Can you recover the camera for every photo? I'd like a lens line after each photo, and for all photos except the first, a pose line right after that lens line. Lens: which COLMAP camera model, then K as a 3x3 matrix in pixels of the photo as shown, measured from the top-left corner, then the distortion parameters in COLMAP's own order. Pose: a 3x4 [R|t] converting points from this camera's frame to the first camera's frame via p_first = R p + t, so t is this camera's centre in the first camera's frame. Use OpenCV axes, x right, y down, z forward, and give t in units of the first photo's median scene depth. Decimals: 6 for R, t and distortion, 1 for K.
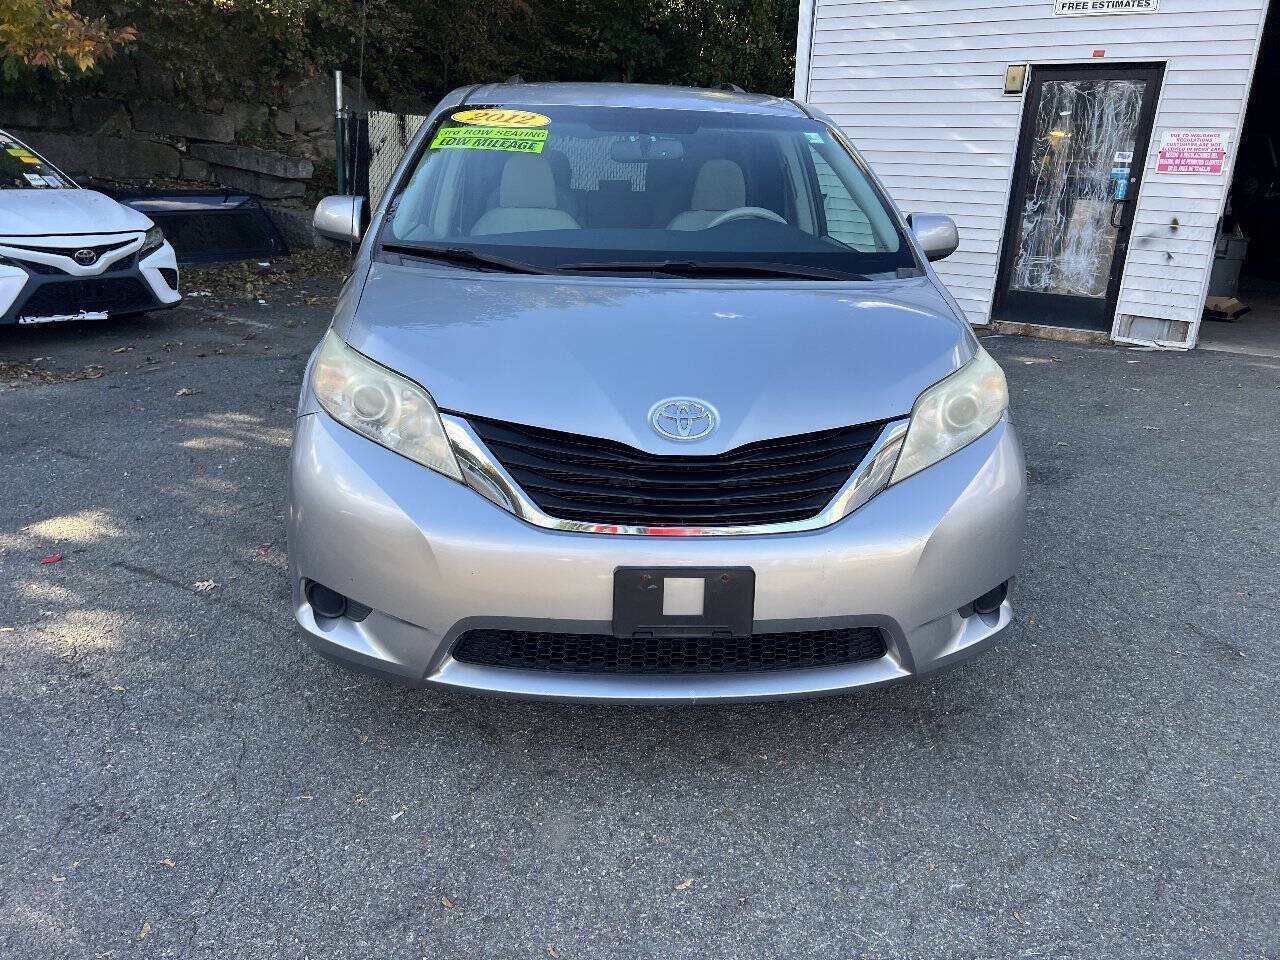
lens RADIAL K [[962.6, 0, 642.2], [0, 962.6, 473.7], [0, 0, 1]] dist [0.043115, -0.049647]
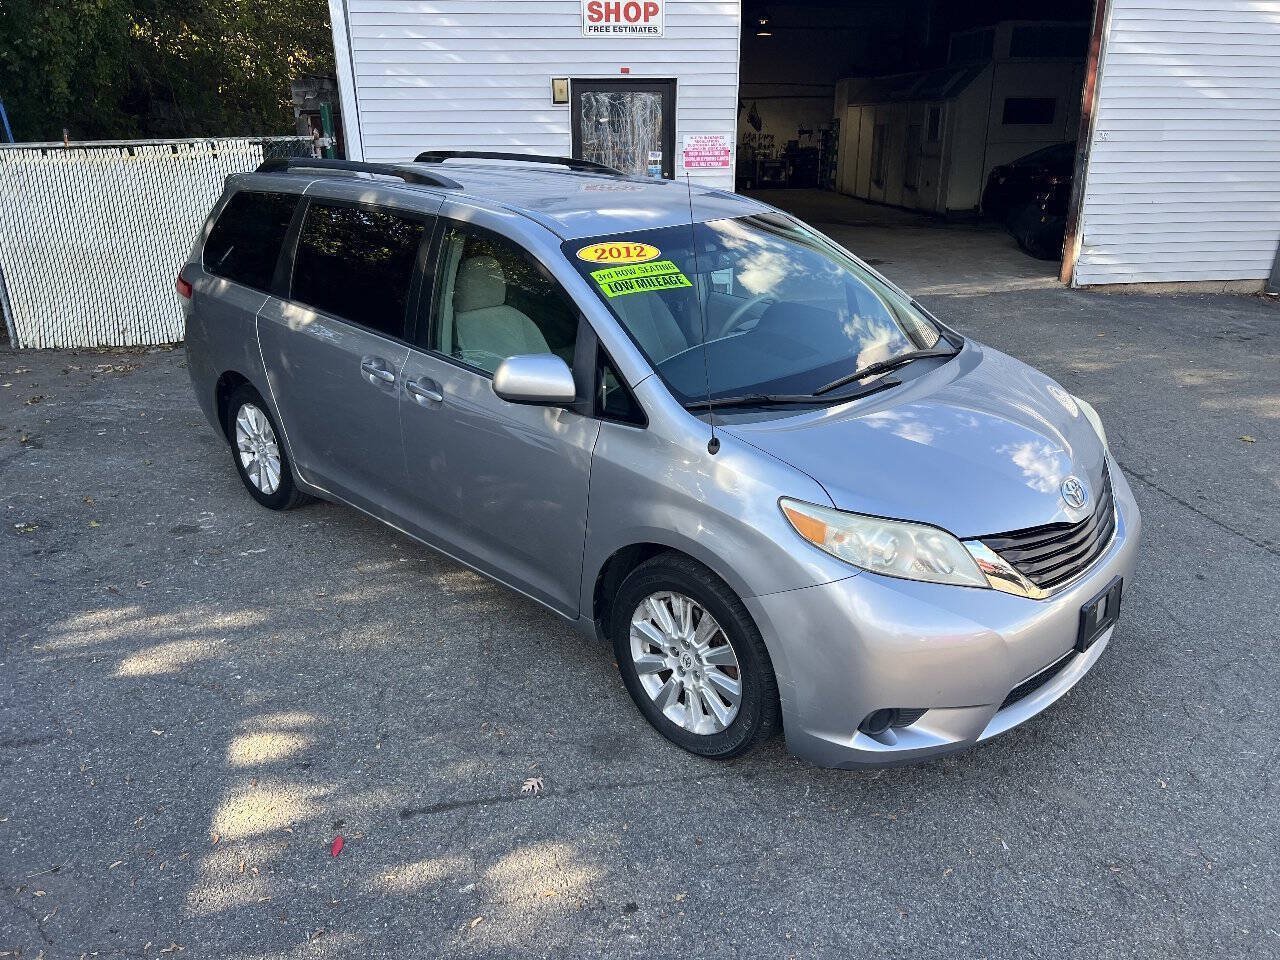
lens RADIAL K [[962.6, 0, 638.1], [0, 962.6, 472.3], [0, 0, 1]] dist [0.043115, -0.049647]
pose [[0.747718, -0.271113, 0.606149, -0.378287], [0.231440, 0.962014, 0.144788, -0.128882], [-0.622378, 0.032027, 0.782062, 0.078582]]
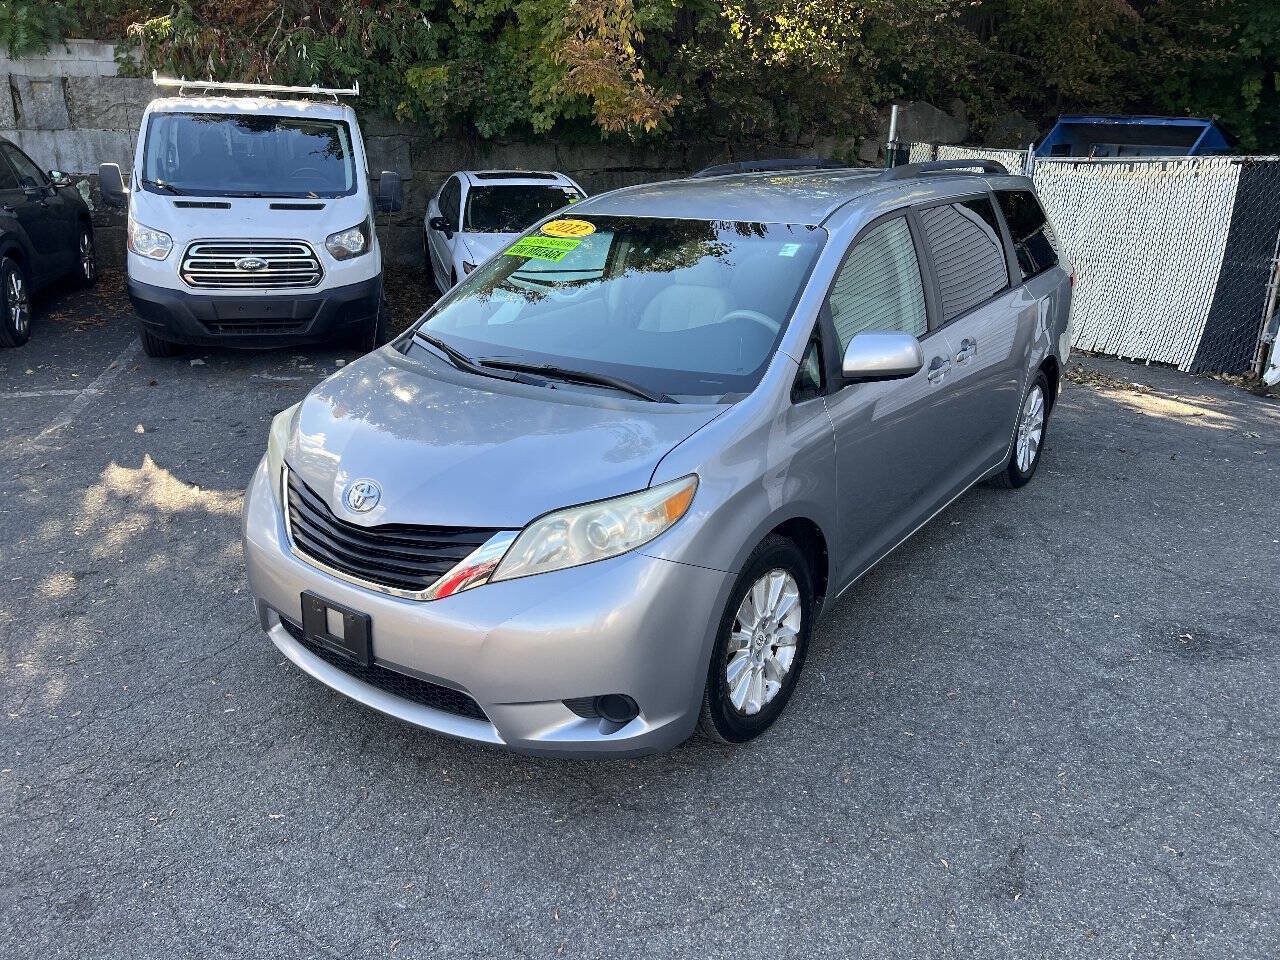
lens RADIAL K [[962.6, 0, 644.9], [0, 962.6, 480.9], [0, 0, 1]] dist [0.043115, -0.049647]
pose [[0.759589, 0.178020, -0.625567, 0.344277], [-0.171195, 0.982621, 0.071756, -0.070314], [0.627469, 0.052589, 0.776864, 0.055536]]
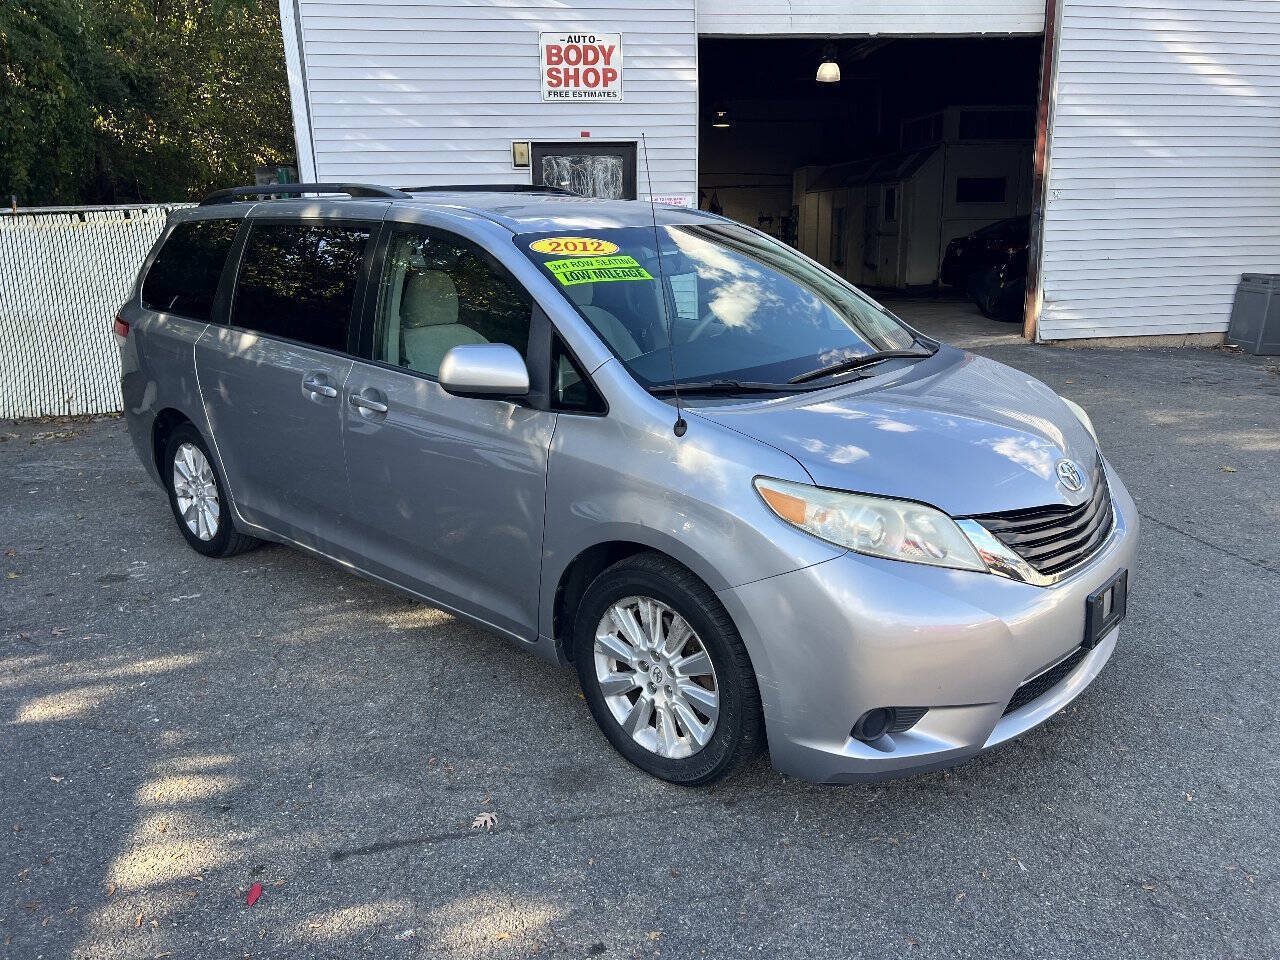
lens RADIAL K [[962.6, 0, 641.1], [0, 962.6, 474.4], [0, 0, 1]] dist [0.043115, -0.049647]
pose [[0.721743, -0.228593, 0.653324, -0.362937], [0.251192, 0.966044, 0.060513, -0.083206], [-0.644973, 0.120435, 0.754656, 0.107116]]
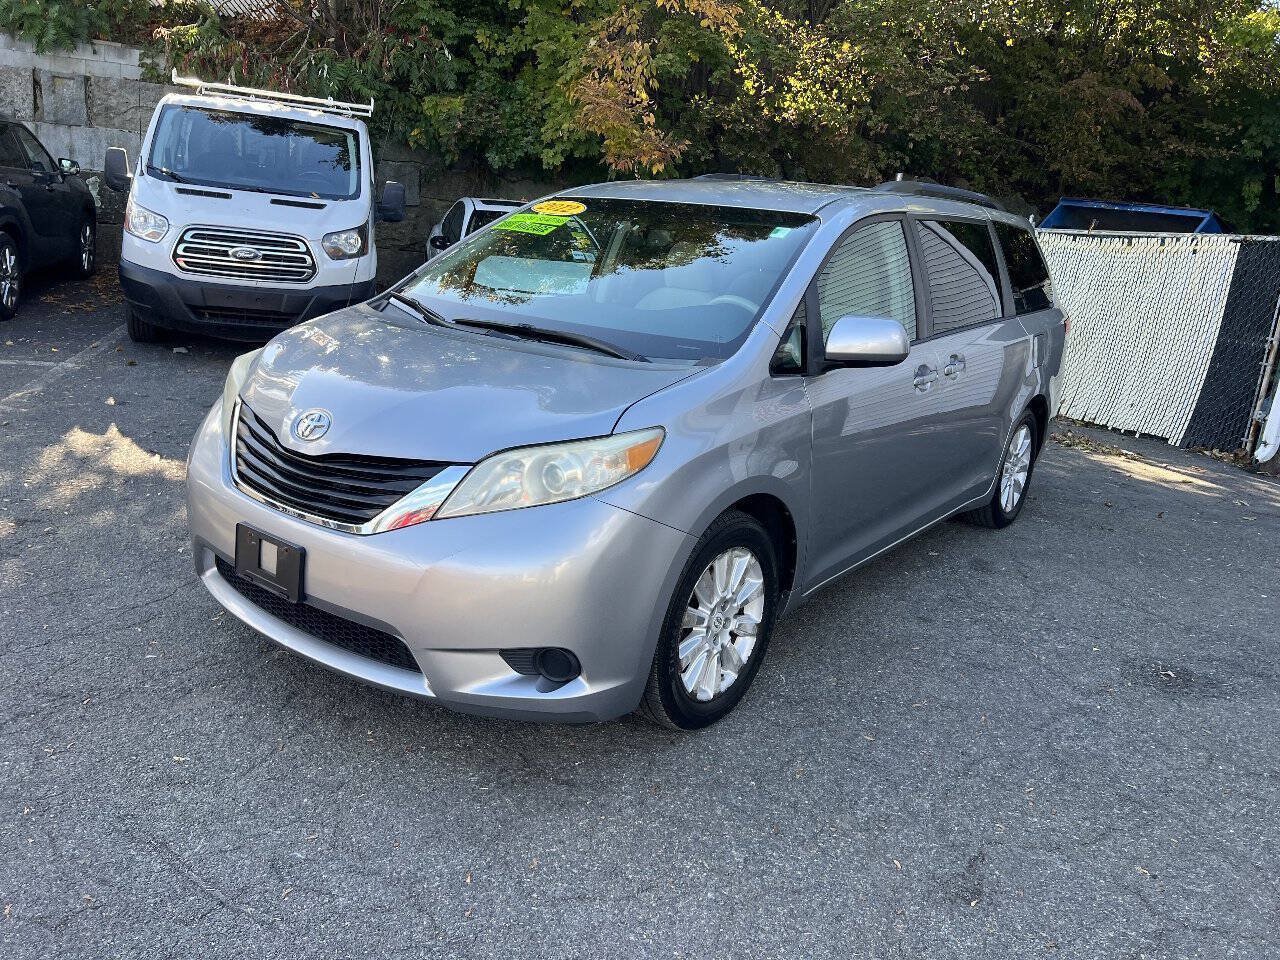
lens RADIAL K [[962.6, 0, 630.9], [0, 962.6, 475.8], [0, 0, 1]] dist [0.043115, -0.049647]
pose [[0.744513, 0.195393, -0.638375, 0.346300], [-0.253771, 0.967264, 0.000096, -0.028898], [0.617496, 0.161930, 0.769726, 0.080810]]
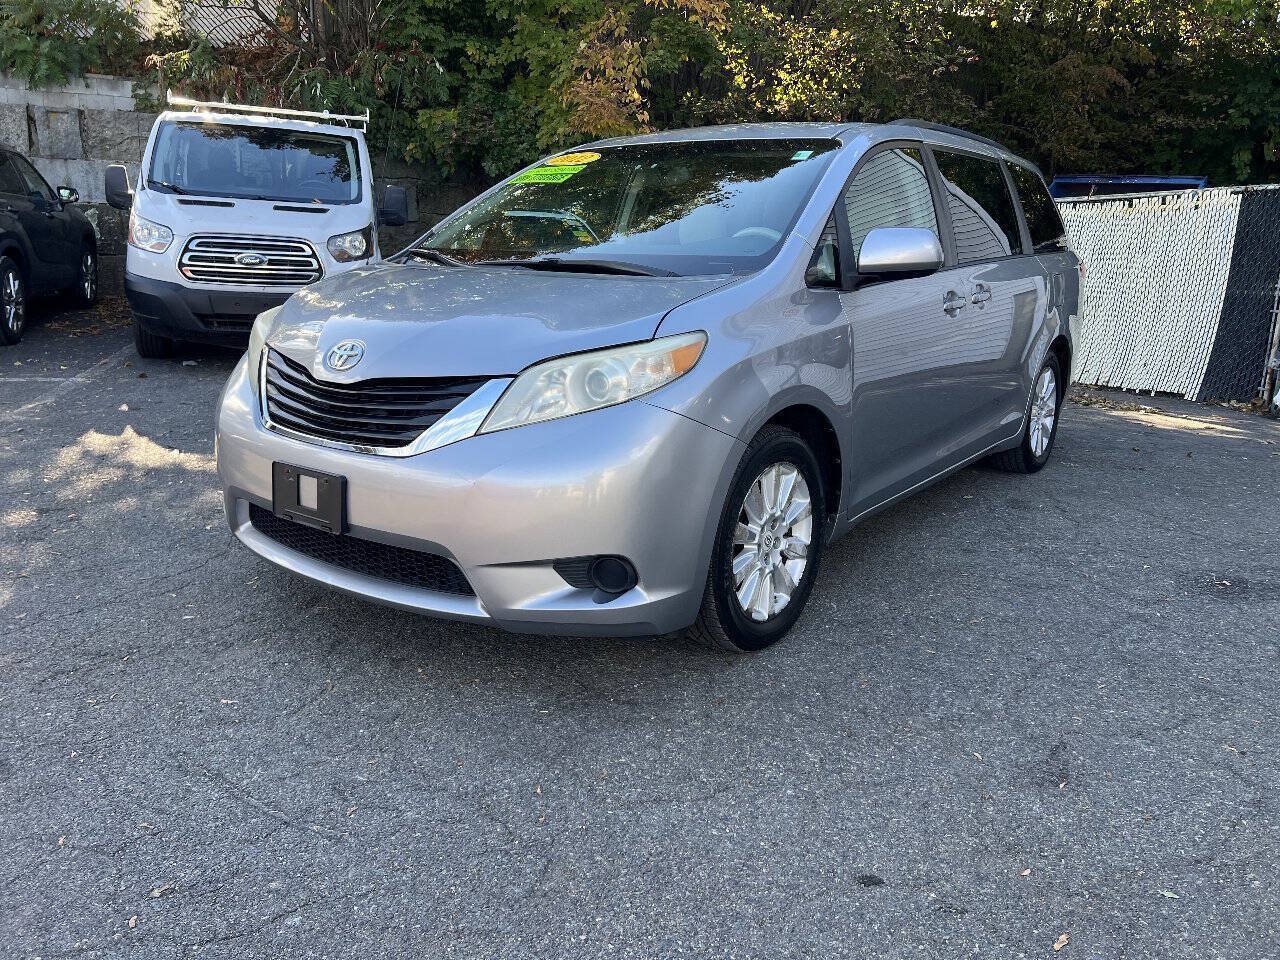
lens RADIAL K [[962.6, 0, 641.7], [0, 962.6, 470.8], [0, 0, 1]] dist [0.043115, -0.049647]
pose [[0.757681, 0.130978, -0.639347, 0.336814], [-0.195124, 0.980307, -0.030412, 0.015386], [0.622773, 0.147795, 0.768317, 0.084387]]
